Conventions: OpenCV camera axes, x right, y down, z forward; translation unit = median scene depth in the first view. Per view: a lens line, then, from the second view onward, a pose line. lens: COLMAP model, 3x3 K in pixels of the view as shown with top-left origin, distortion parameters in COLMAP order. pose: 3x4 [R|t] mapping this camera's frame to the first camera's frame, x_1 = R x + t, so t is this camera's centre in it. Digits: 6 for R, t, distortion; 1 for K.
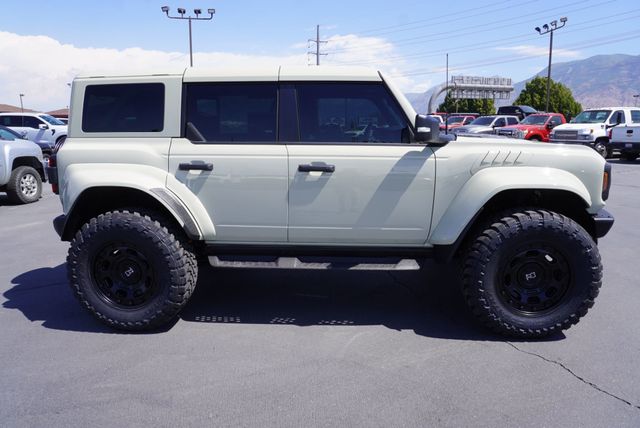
lens RADIAL K [[472.4, 0, 320.2], [0, 472.4, 227.1], [0, 0, 1]] dist [-0.050703, -0.001296]
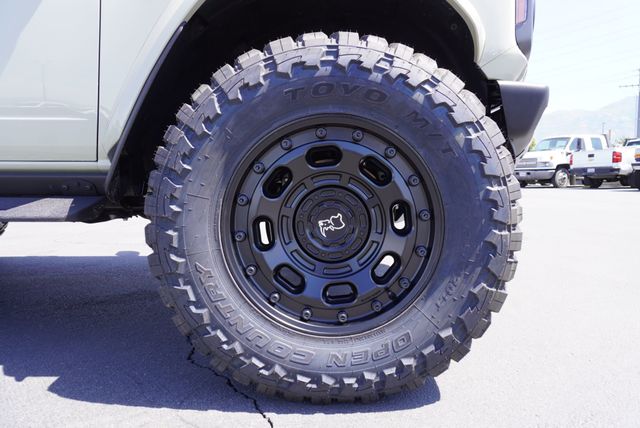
lens RADIAL K [[487.3, 0, 320.0], [0, 487.3, 214.0], [0, 0, 1]] dist [-0.057652, -0.000414]
pose [[0.997855, 0.001536, 0.065451, 0.413406], [0.006588, 0.992293, -0.123737, 0.141857], [-0.065136, 0.123903, 0.990154, 0.619017]]
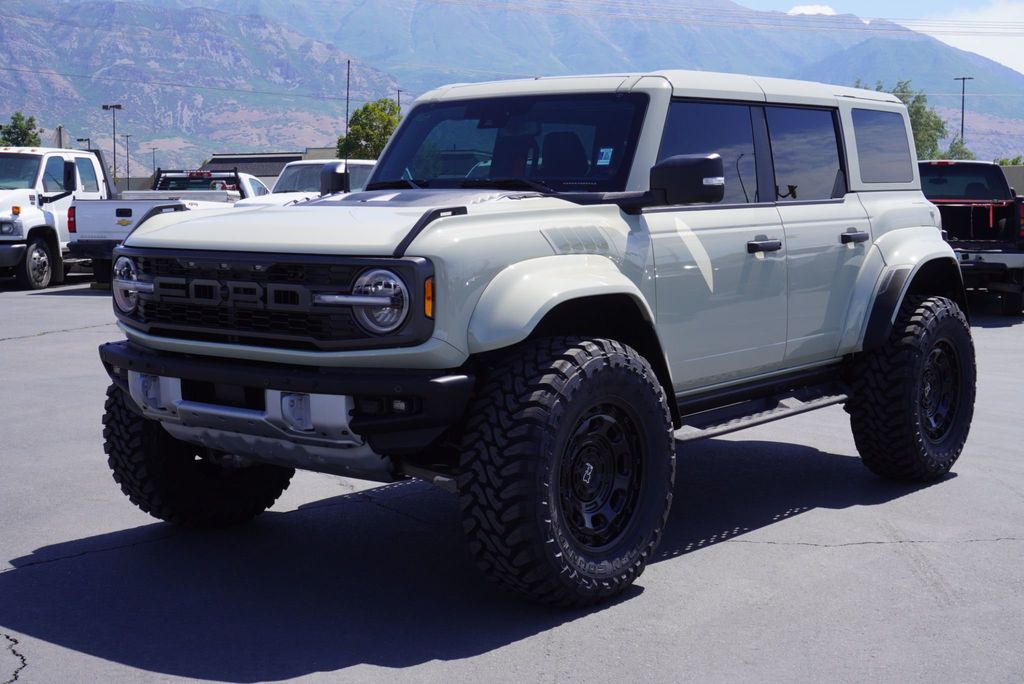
lens RADIAL K [[1550.3, 0, 512.0], [0, 1550.3, 342.0], [0, 0, 1]] dist [0.006424, 0.006100]
pose [[0.585393, -0.107909, 0.803536, -0.898995], [0.206113, 0.978348, -0.018773, -0.017603], [-0.784113, 0.176609, 0.594959, 0.054958]]
